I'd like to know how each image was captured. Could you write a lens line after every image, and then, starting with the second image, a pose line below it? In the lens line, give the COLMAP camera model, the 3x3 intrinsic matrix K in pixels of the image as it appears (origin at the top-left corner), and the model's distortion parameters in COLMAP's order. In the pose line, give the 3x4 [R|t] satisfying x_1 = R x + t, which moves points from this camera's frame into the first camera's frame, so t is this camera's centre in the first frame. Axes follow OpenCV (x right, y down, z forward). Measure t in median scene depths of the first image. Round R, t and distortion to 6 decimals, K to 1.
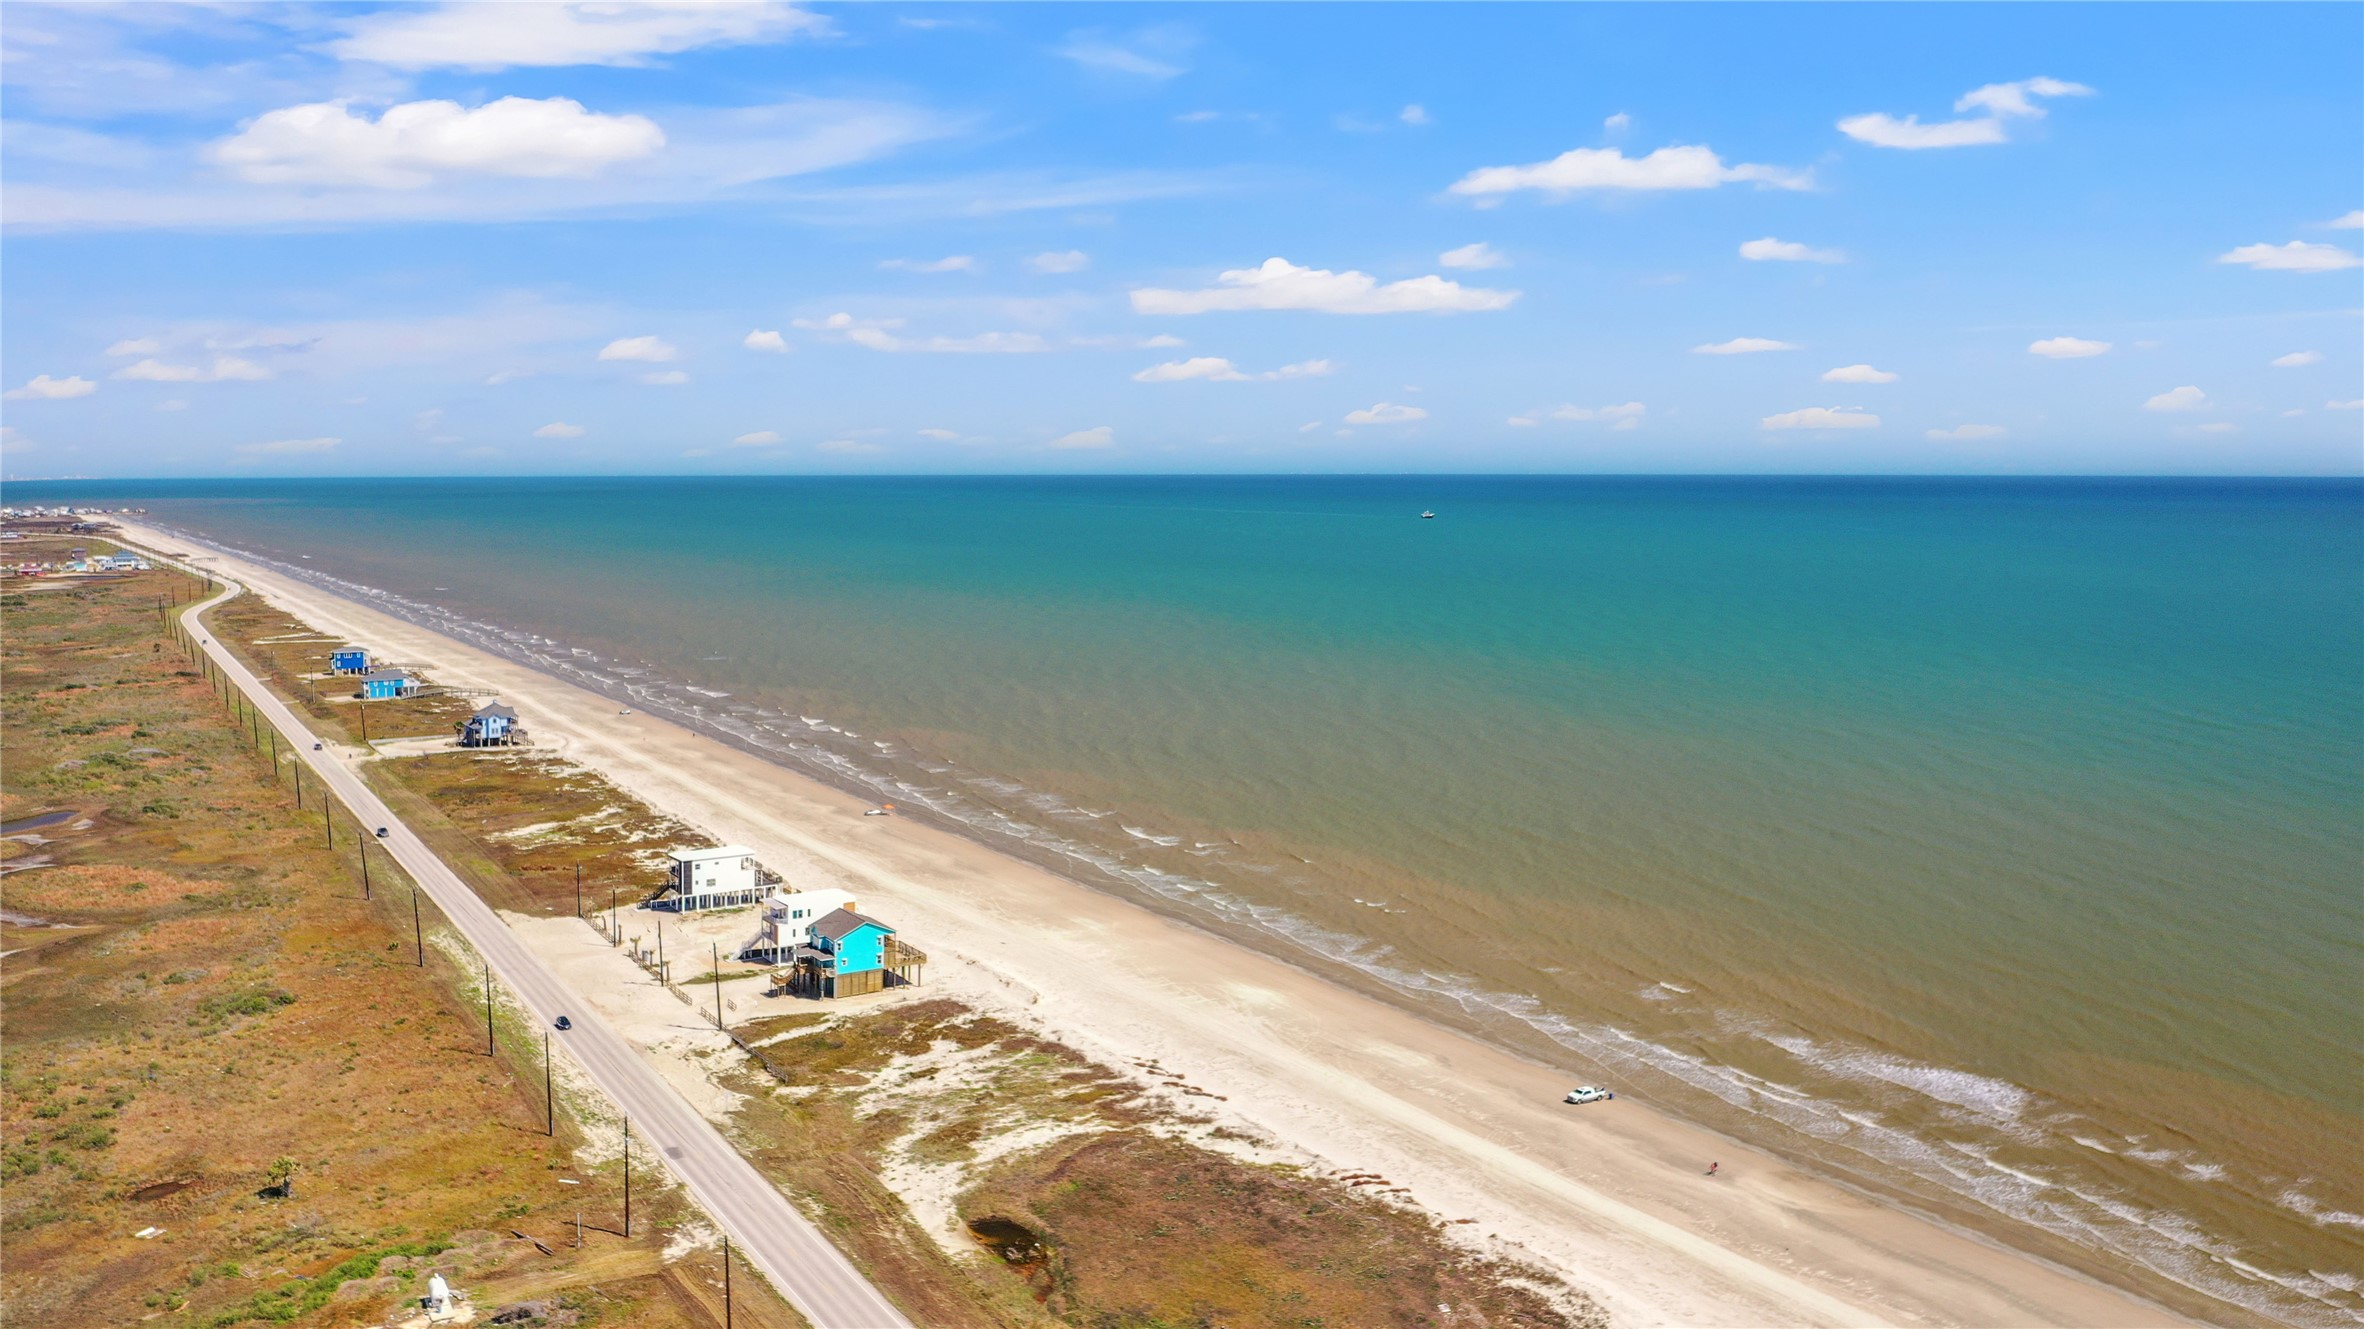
lens RADIAL K [[1940.0, 0, 1182.0], [0, 1940.0, 664.5], [0, 0, 1]] dist [-0.002261, -0.000165]
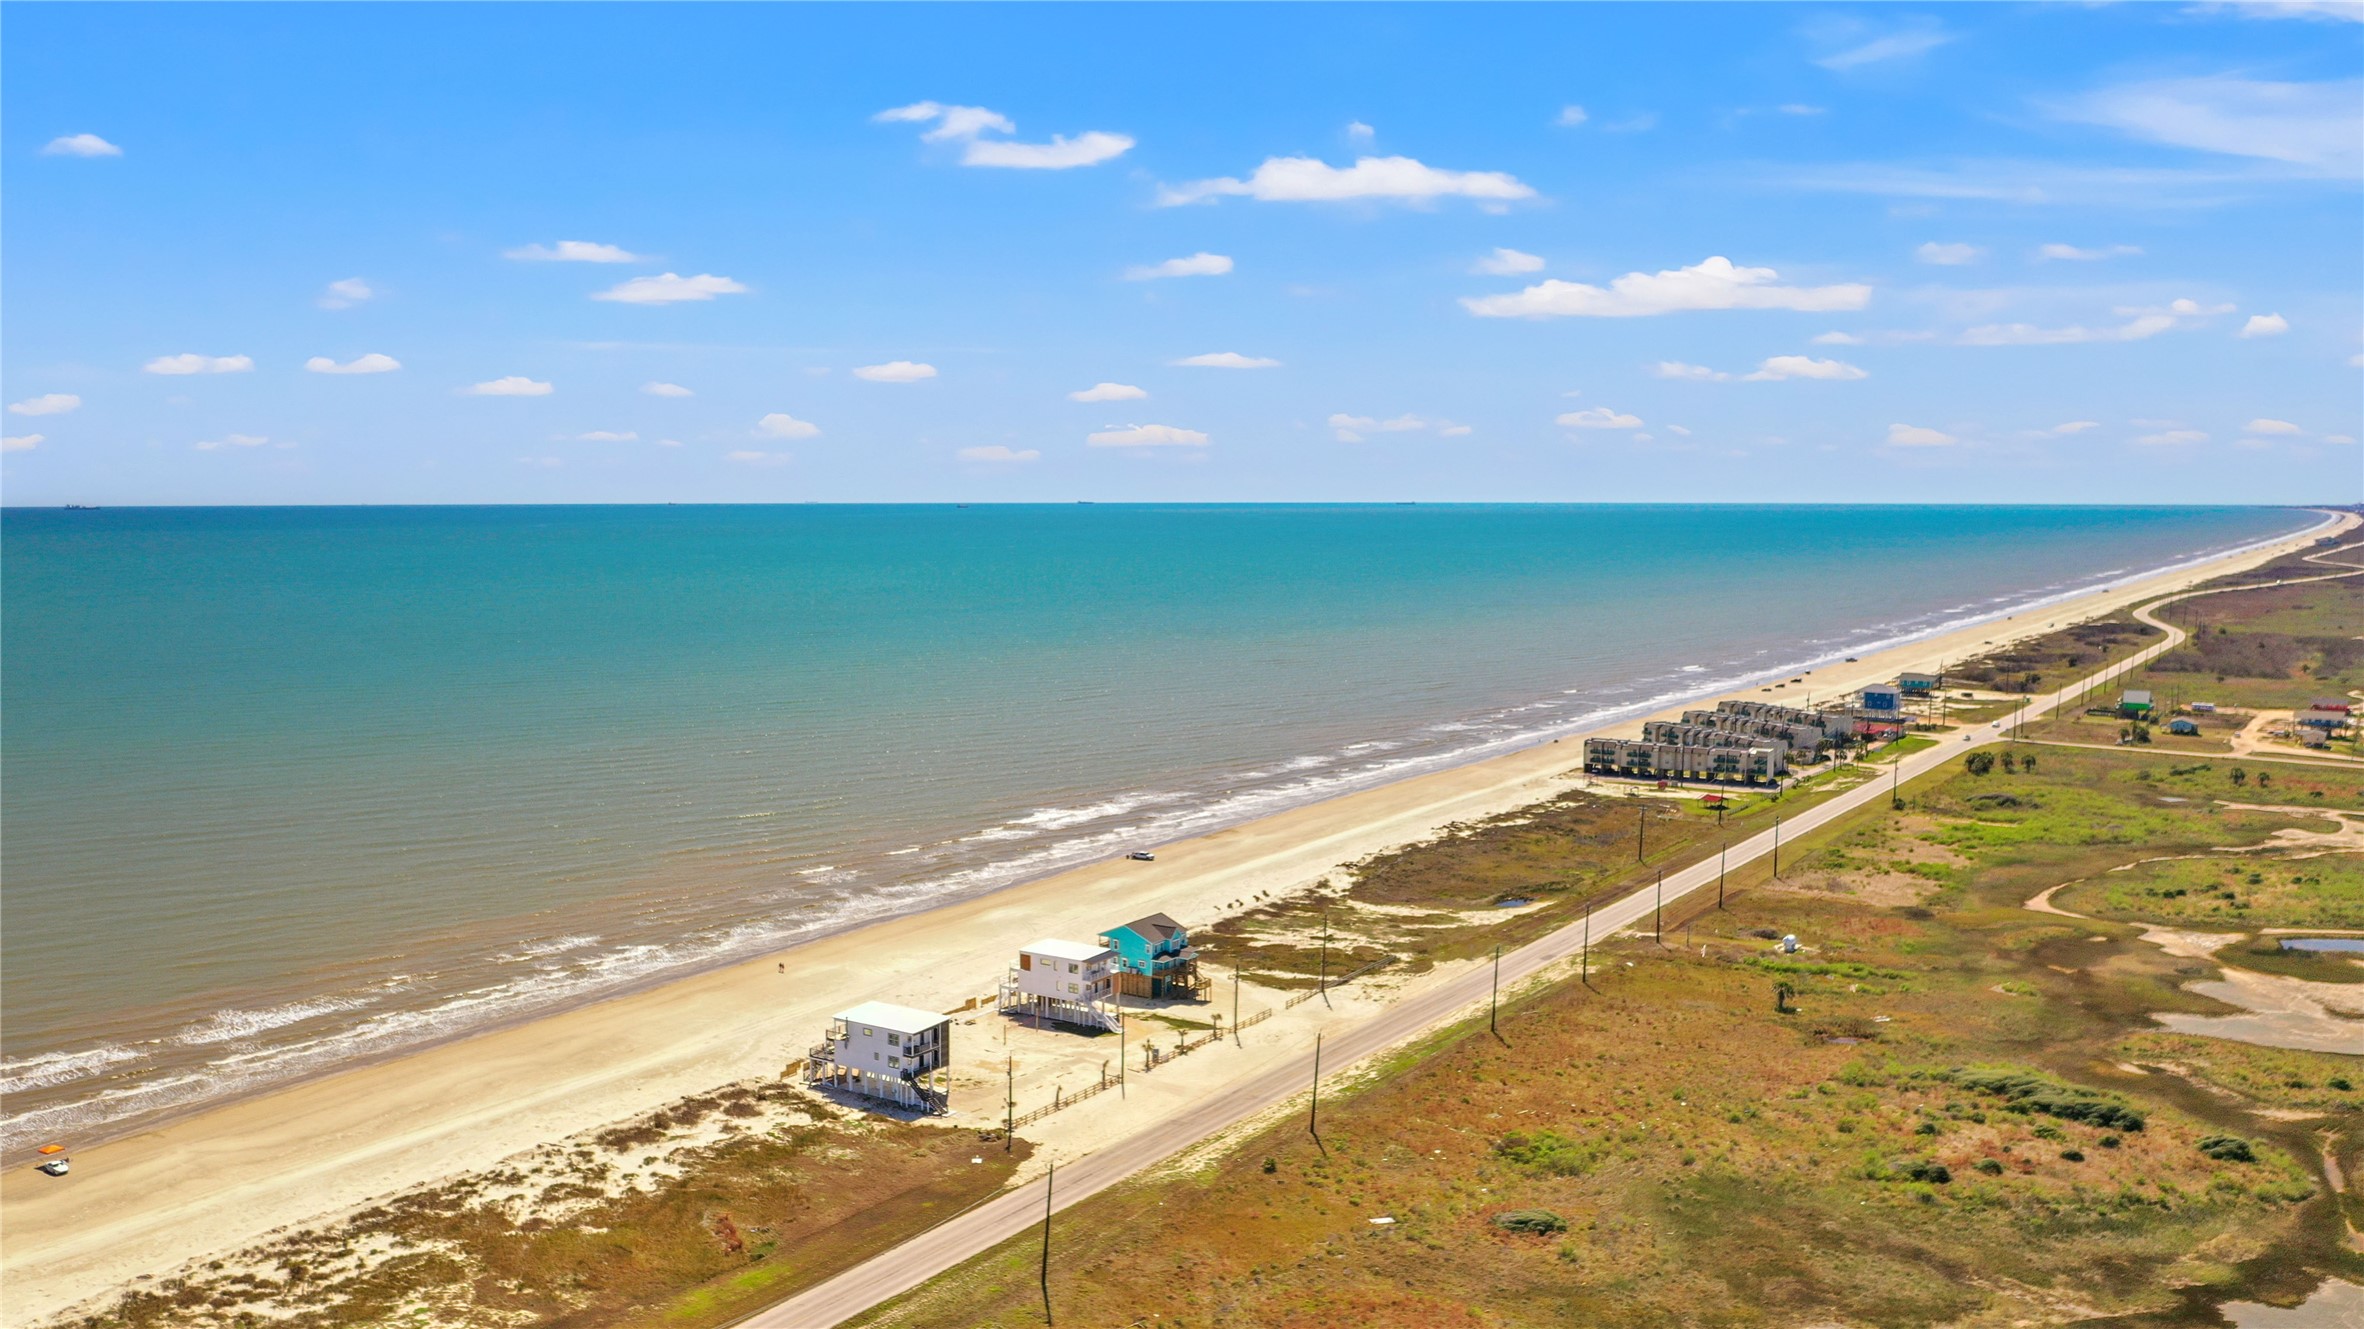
lens RADIAL K [[1940.0, 0, 1182.0], [0, 1940.0, 664.5], [0, 0, 1]] dist [-0.002261, -0.000165]
pose [[-0.456491, -0.078159, 0.886288, -1.173474], [0.093337, 0.986431, 0.135064, -0.145197], [-0.884819, 0.144379, -0.443002, 1.568656]]
